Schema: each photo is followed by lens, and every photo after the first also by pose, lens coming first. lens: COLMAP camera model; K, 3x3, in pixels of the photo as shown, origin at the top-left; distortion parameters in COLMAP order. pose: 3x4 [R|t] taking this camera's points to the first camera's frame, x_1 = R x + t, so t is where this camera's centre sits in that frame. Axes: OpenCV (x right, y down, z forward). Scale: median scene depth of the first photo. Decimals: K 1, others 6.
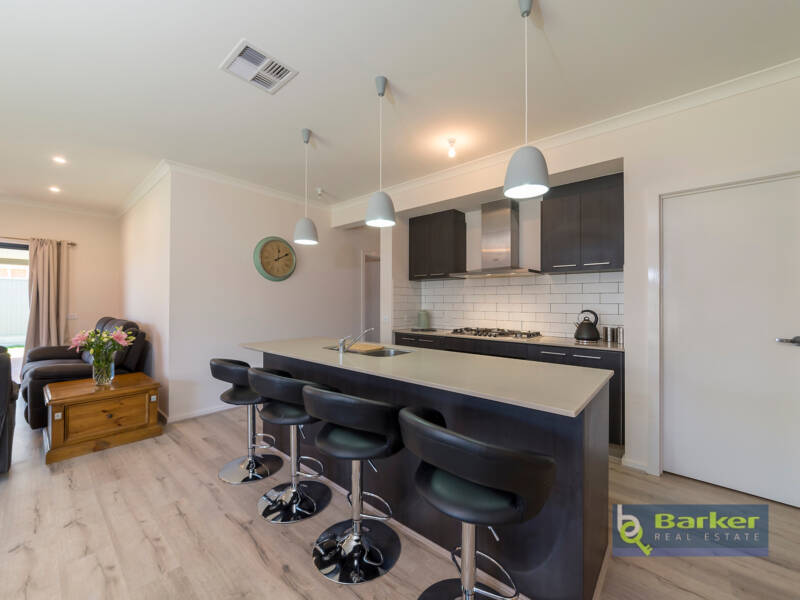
lens RADIAL K [[321.8, 0, 400.0], [0, 321.8, 300.0], [0, 0, 1]] dist [0.009818, 0.000127]
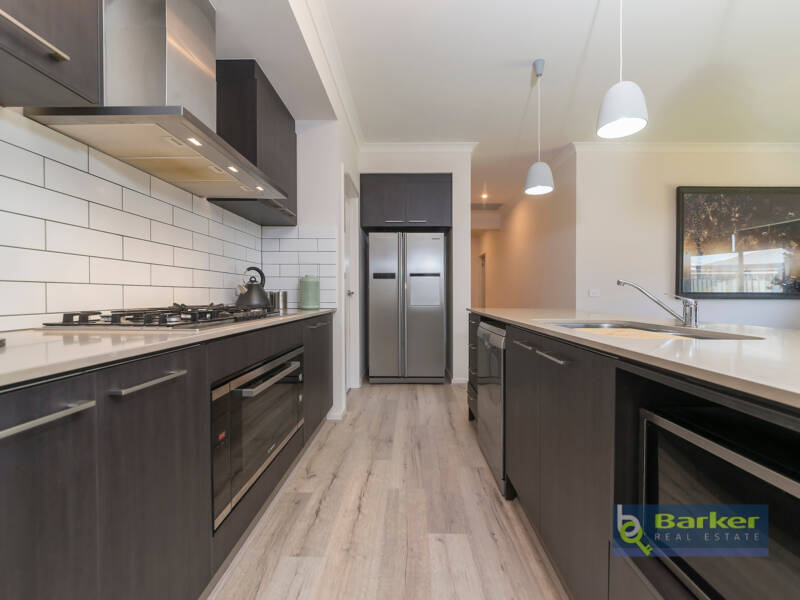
lens RADIAL K [[346.0, 0, 399.1], [0, 346.0, 314.1], [0, 0, 1]] dist [-0.001260, -0.000607]
pose [[-0.631222, -0.050859, 0.773933, -0.242264], [-0.003042, 0.998002, 0.063102, 0.085662], [-0.775597, 0.037477, -0.630115, 1.223181]]
